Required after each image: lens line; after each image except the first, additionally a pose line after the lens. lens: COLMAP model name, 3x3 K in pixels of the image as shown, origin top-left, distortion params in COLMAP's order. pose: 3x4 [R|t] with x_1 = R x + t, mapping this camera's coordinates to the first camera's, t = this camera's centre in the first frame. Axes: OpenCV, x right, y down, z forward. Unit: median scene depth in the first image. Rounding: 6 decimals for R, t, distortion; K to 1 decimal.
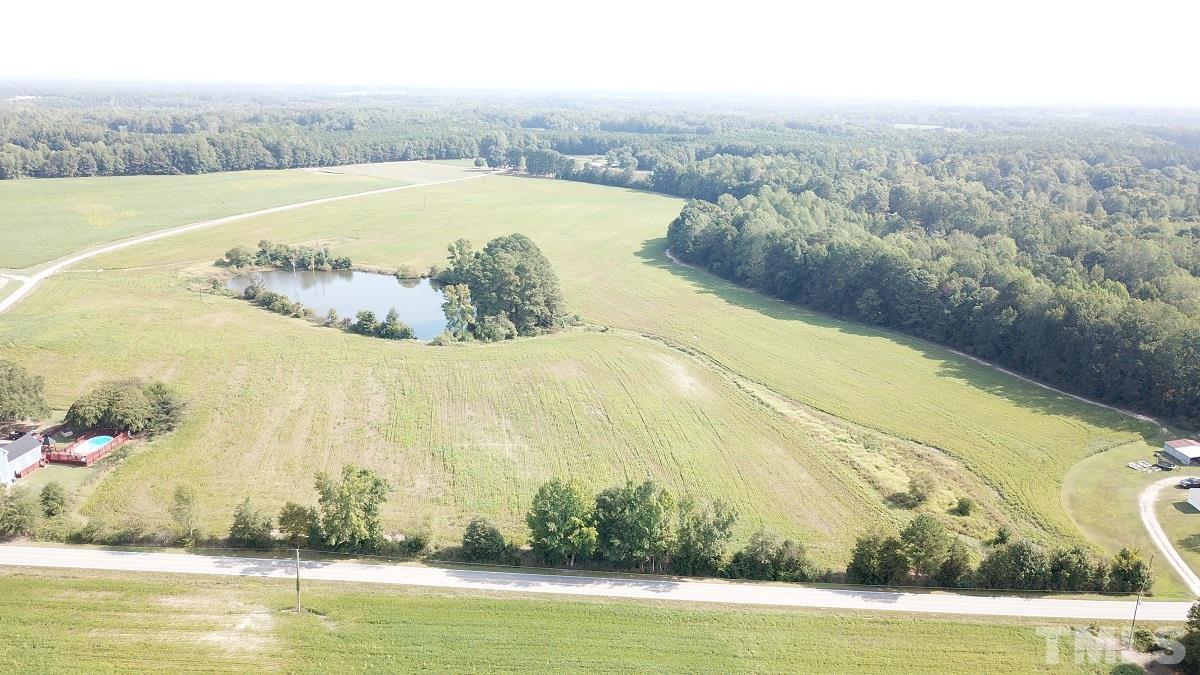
lens RADIAL K [[920.7, 0, 603.5], [0, 920.7, 337.3], [0, 0, 1]] dist [0.002972, 0.001420]
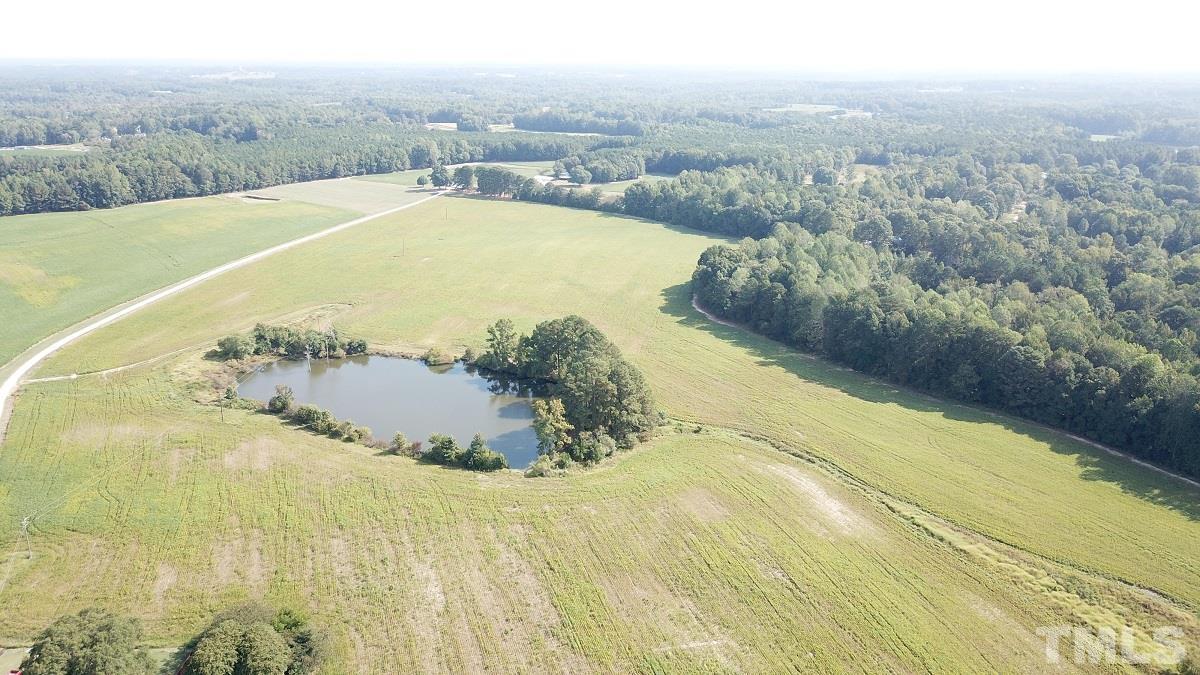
lens RADIAL K [[920.7, 0, 603.5], [0, 920.7, 337.3], [0, 0, 1]] dist [0.002972, 0.001420]
pose [[0.990888, -0.052367, 0.124090, -0.158227], [0.048882, 0.998324, 0.030969, -0.105261], [-0.125504, -0.024621, 0.991788, 0.094345]]
